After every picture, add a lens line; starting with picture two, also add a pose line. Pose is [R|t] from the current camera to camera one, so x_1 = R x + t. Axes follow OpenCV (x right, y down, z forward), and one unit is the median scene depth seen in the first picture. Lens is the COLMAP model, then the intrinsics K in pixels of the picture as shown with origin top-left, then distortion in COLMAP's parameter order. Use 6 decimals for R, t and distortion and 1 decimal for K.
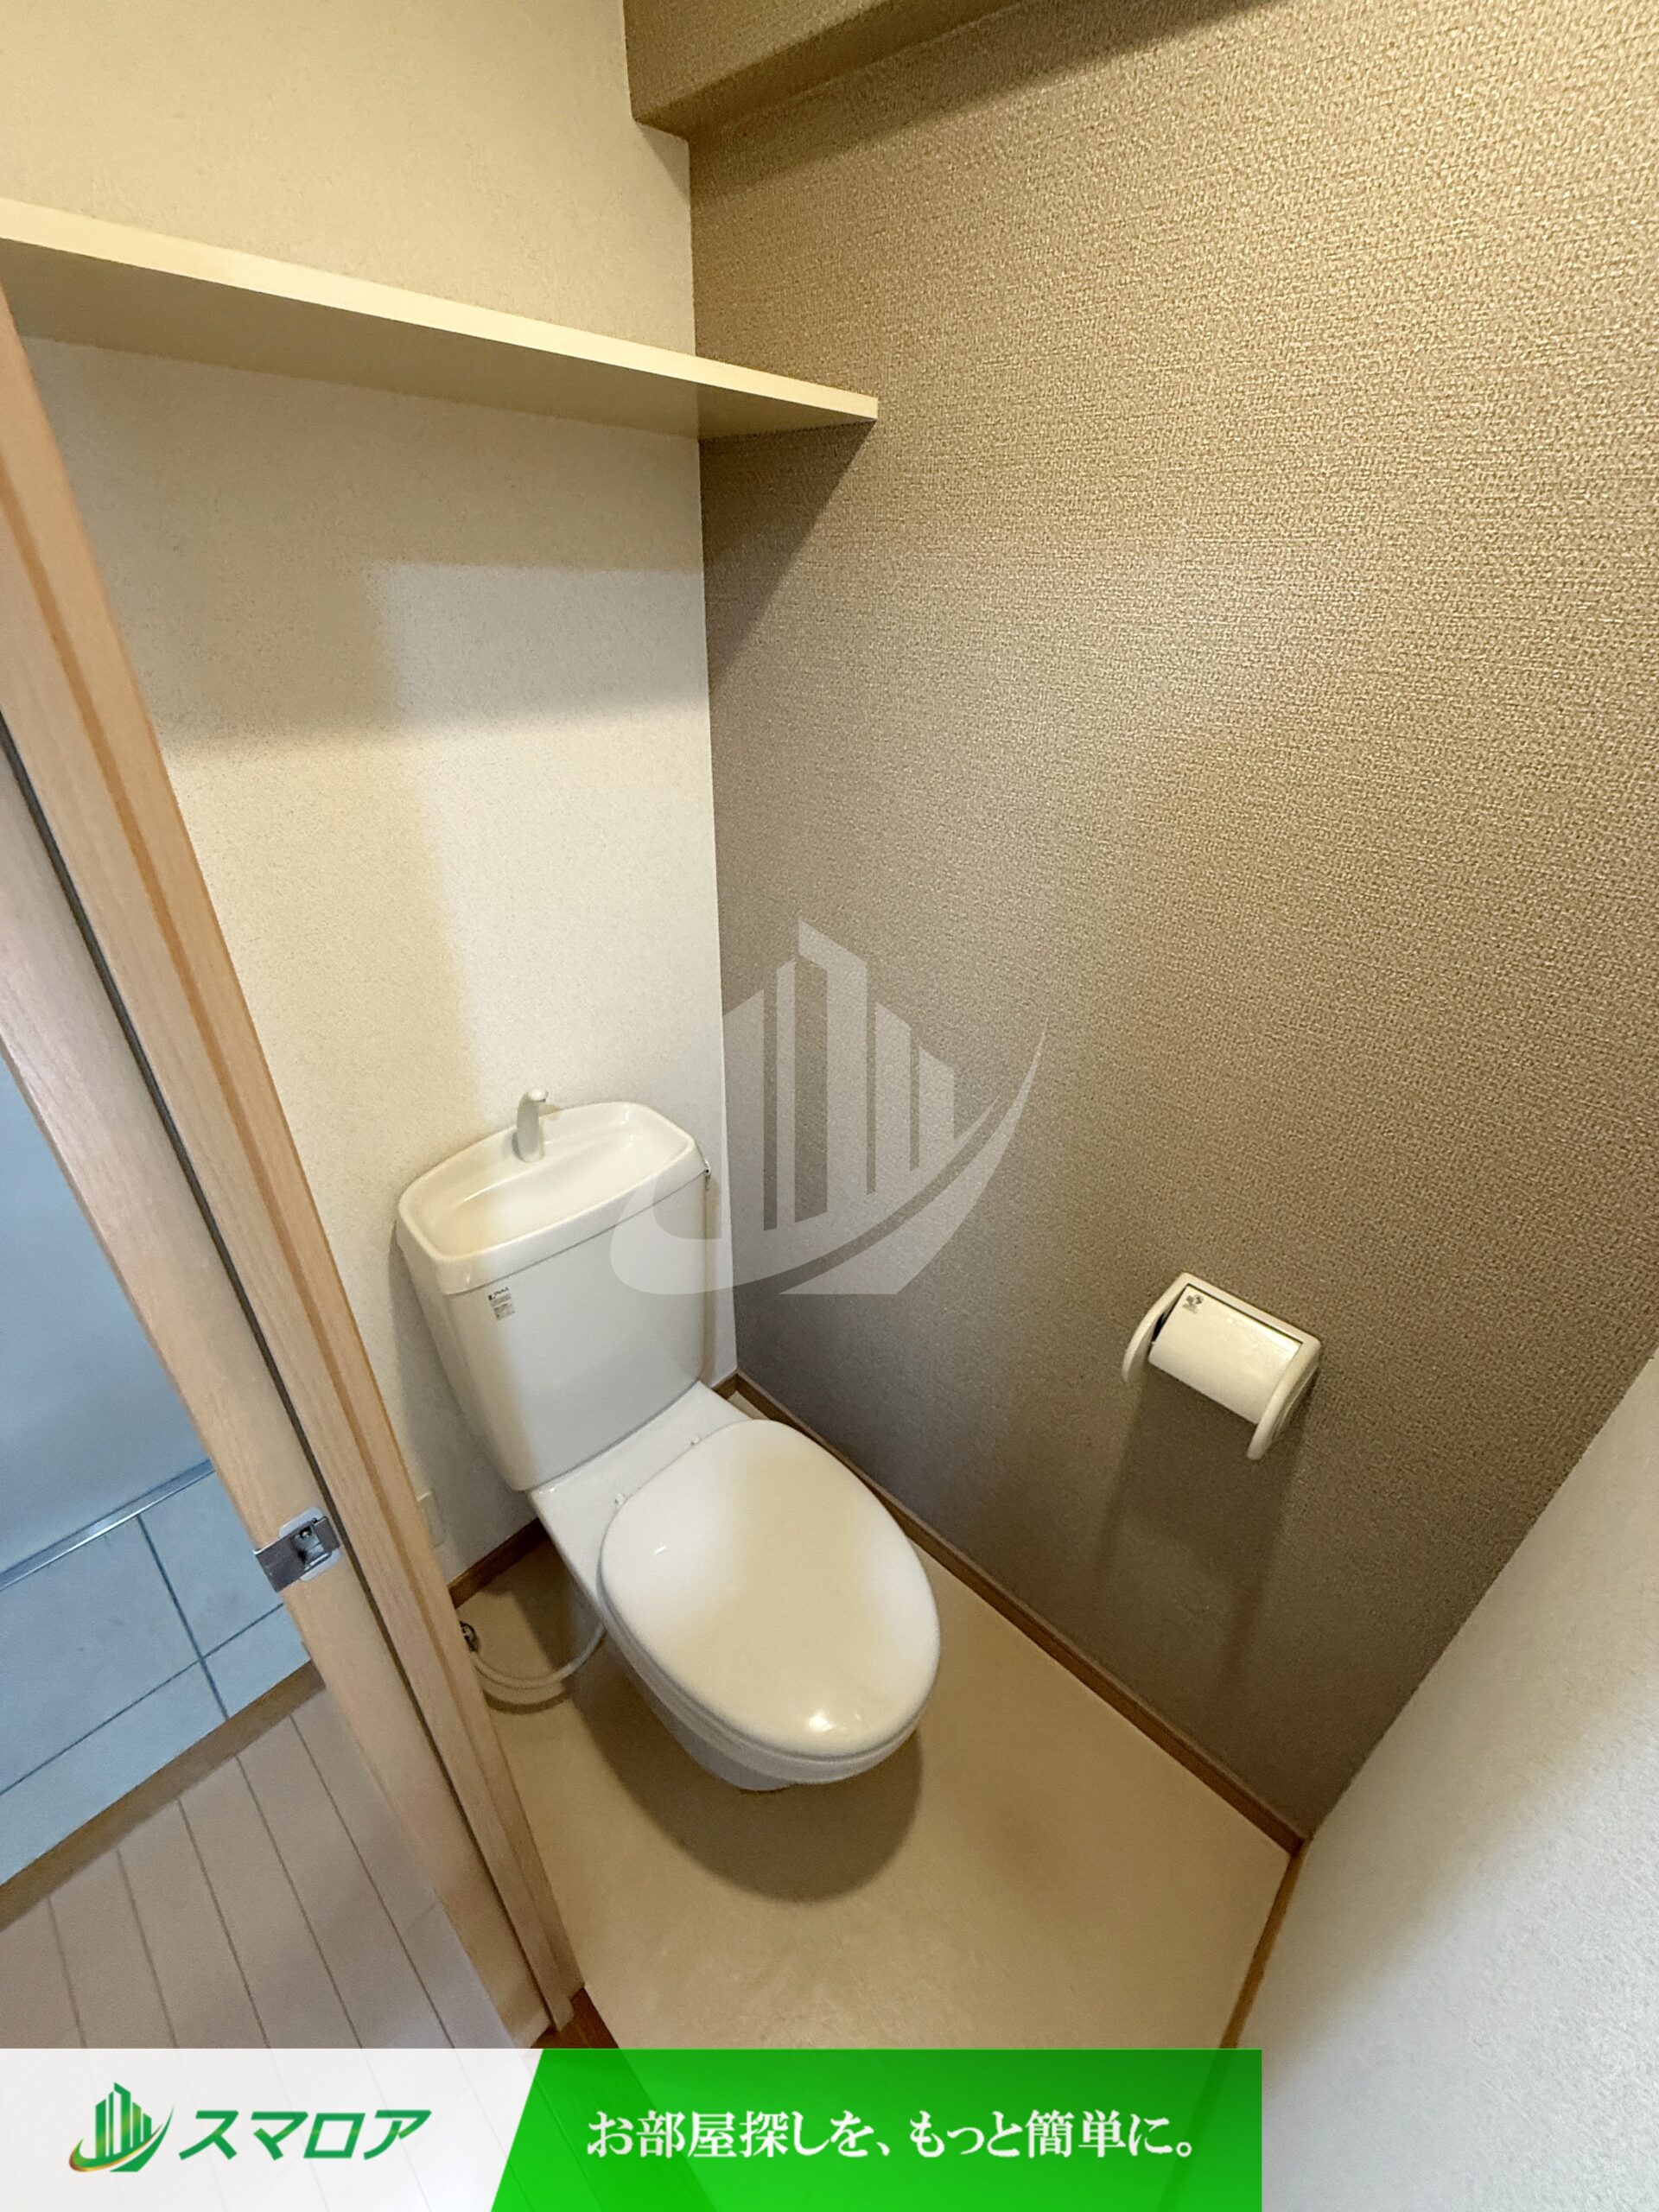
lens RADIAL K [[884.4, 0, 829.5], [0, 884.4, 1106.0], [0, 0, 1]] dist [0.002474, -0.000132]
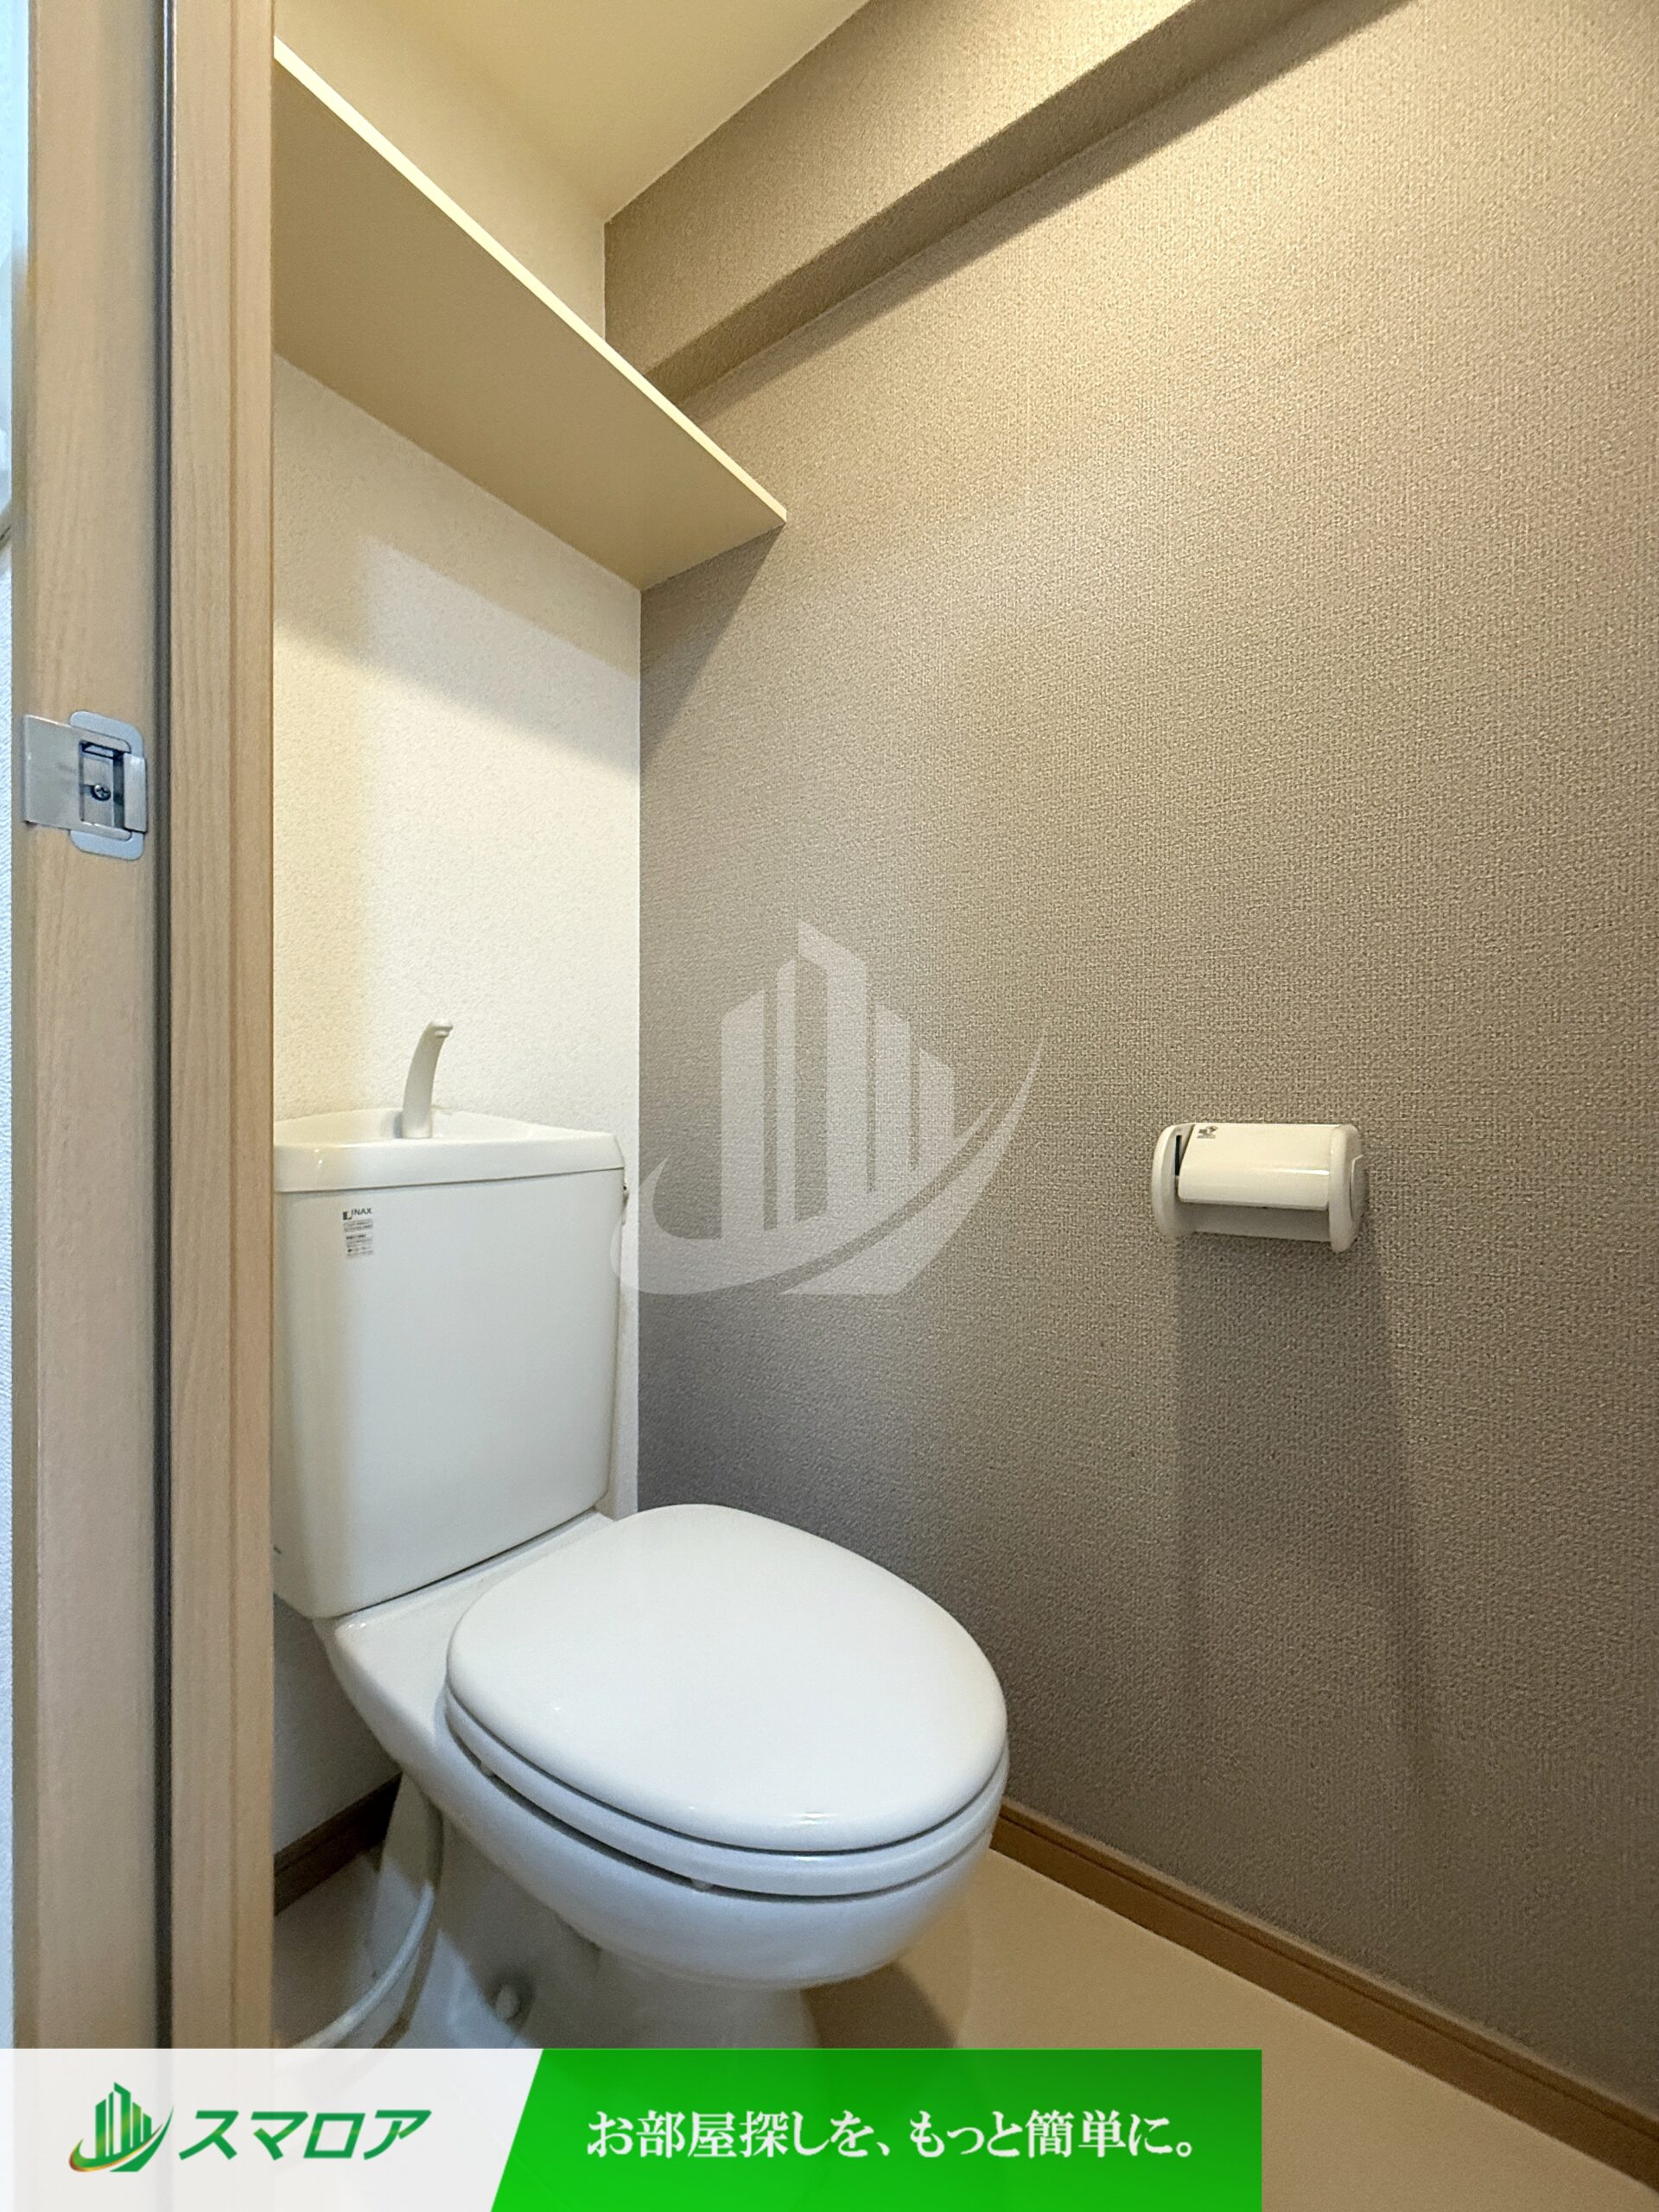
lens RADIAL K [[884.4, 0, 829.5], [0, 884.4, 1106.0], [0, 0, 1]] dist [0.002474, -0.000132]
pose [[0.988889, -0.021998, 0.147018, -0.078906], [0.094099, 0.858255, -0.504523, 0.537127], [-0.115080, 0.512751, 0.850789, 0.247538]]
